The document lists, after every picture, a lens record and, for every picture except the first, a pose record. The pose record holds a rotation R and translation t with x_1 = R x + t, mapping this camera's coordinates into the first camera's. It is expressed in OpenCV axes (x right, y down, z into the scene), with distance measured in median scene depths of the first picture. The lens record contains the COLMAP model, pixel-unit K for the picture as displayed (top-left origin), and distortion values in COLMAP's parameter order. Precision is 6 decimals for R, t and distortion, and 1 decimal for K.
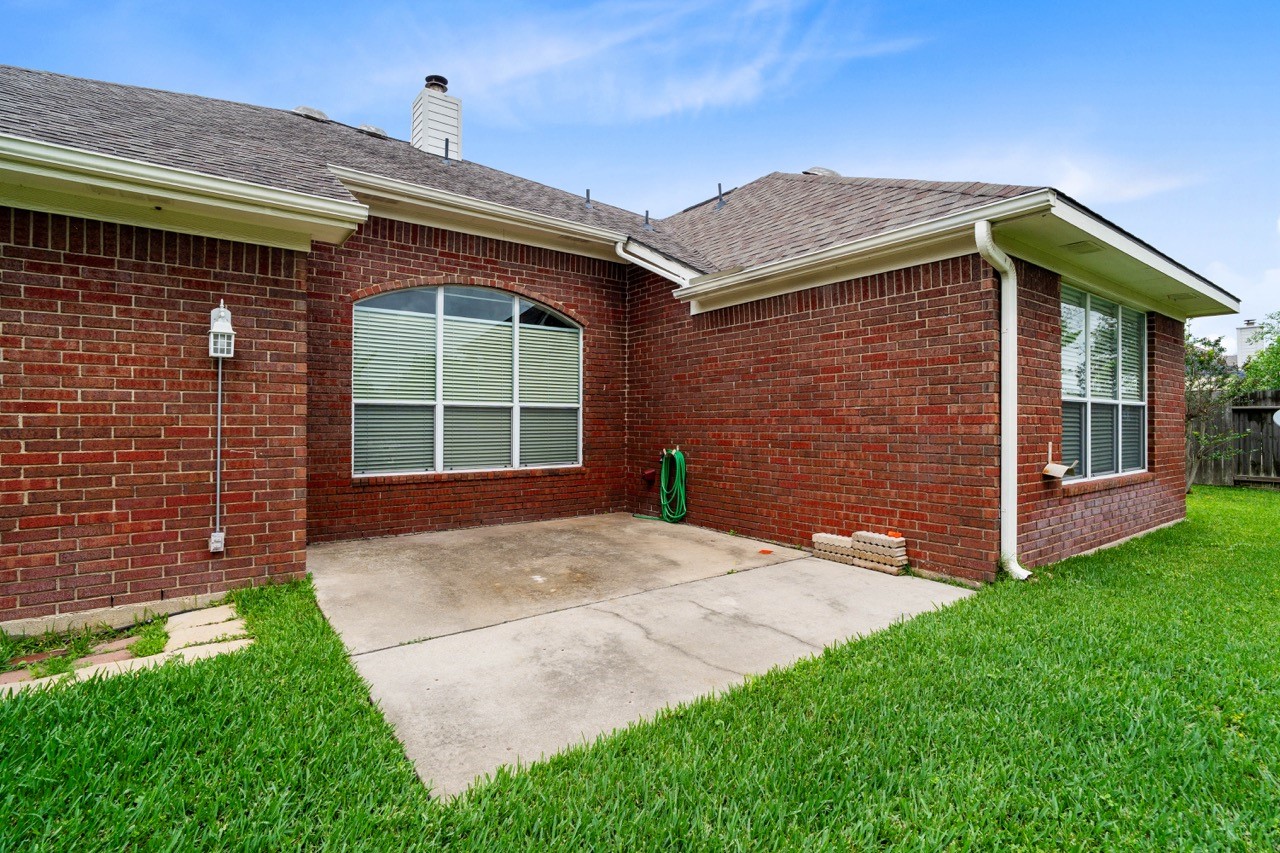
lens RADIAL K [[601.0, 0, 641.5], [0, 601.0, 416.4], [0, 0, 1]] dist [-0.006654, -0.000005]
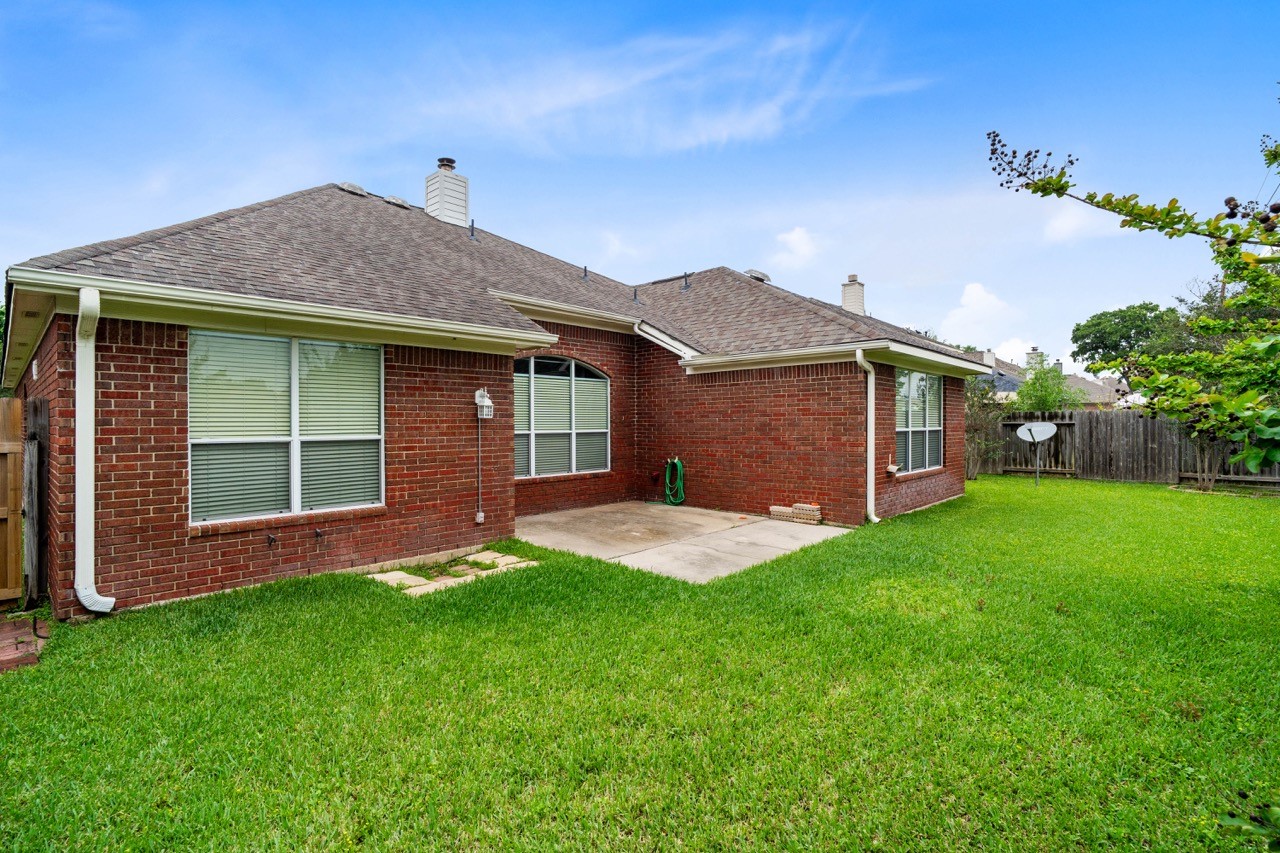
lens RADIAL K [[587.5, 0, 640.0], [0, 587.5, 426.5], [0, 0, 1]] dist [-0.000598, -0.000034]
pose [[0.983373, -0.007344, 0.181448, -0.396584], [0.004362, 0.999849, 0.016828, -0.071473], [-0.181544, -0.015756, 0.983257, -0.624684]]
